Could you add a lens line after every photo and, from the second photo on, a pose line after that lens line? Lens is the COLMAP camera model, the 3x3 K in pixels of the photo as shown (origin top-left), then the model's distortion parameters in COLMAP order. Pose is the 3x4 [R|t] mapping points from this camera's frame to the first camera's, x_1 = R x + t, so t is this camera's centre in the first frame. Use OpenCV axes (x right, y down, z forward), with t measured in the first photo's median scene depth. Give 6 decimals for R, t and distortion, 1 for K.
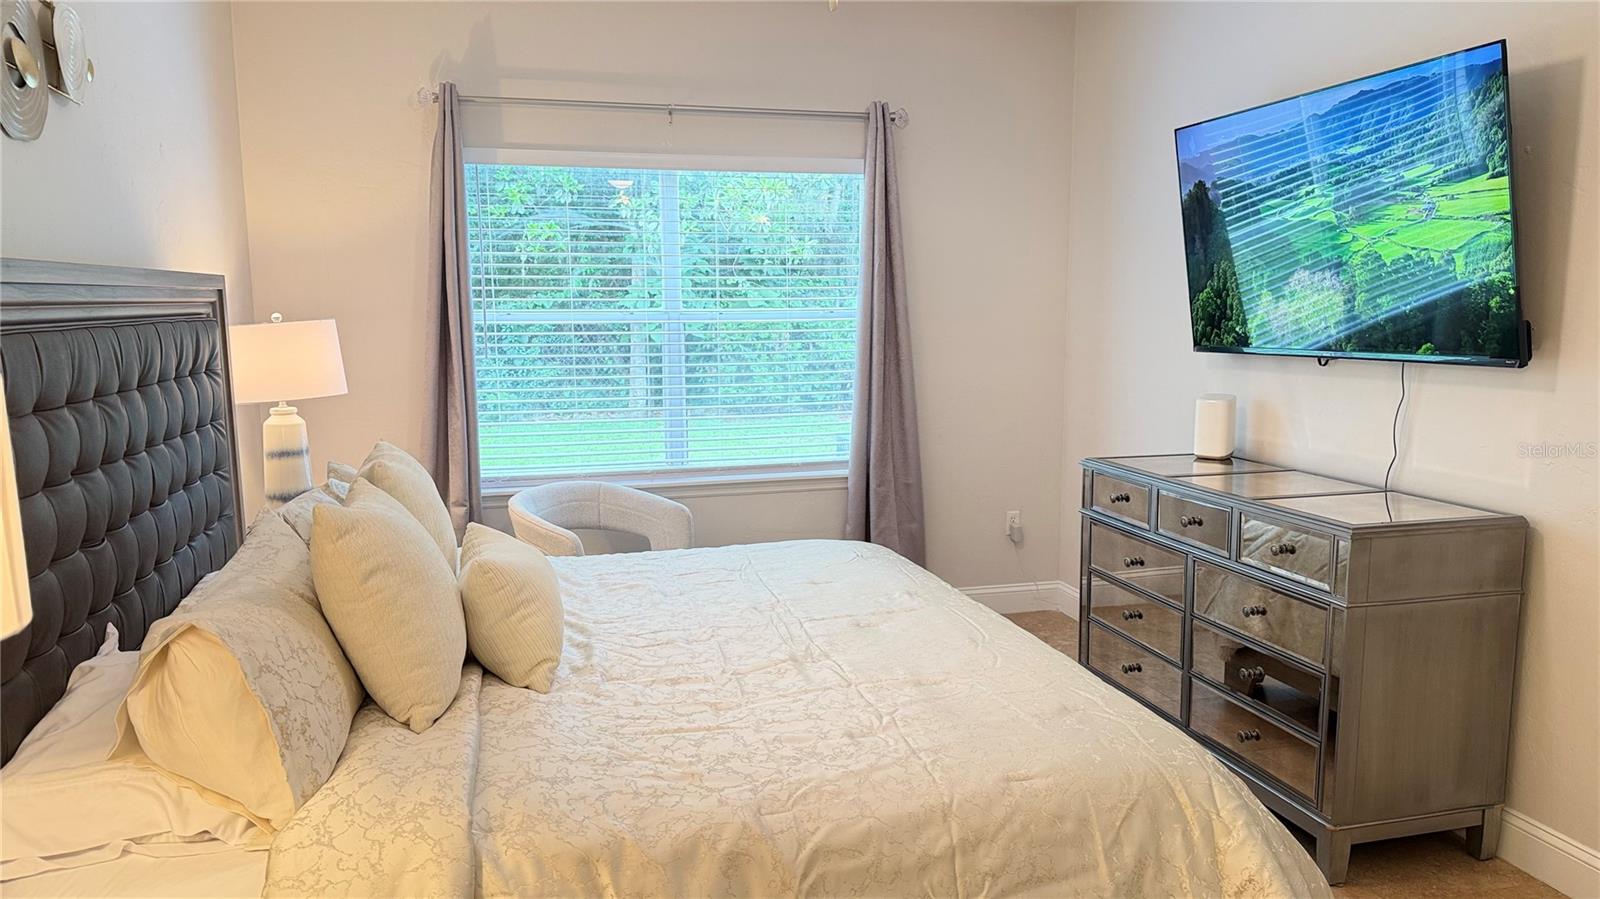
lens RADIAL K [[1113.8, 0, 803.6], [0, 1113.8, 480.2], [0, 0, 1]] dist [0.036450, -0.084684]
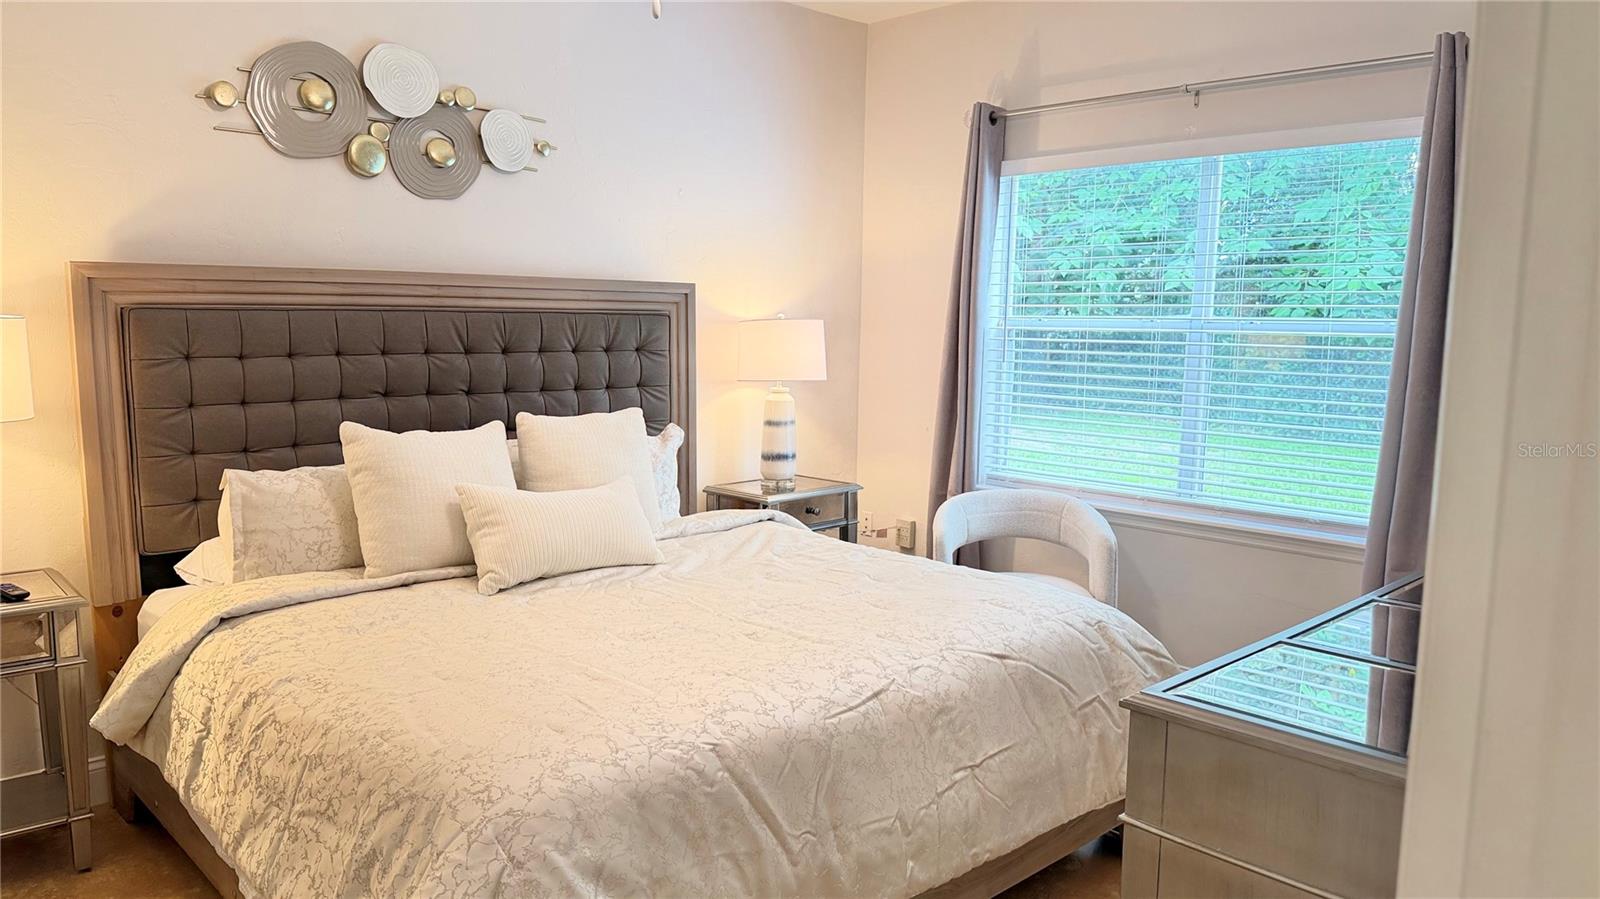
lens RADIAL K [[1113.8, 0, 803.6], [0, 1113.8, 480.2], [0, 0, 1]] dist [0.036450, -0.084684]
pose [[0.478372, 0.144249, -0.866229, 0.544418], [-0.152408, 0.985085, 0.079875, -0.054017], [0.864831, 0.093810, 0.493221, 0.334076]]
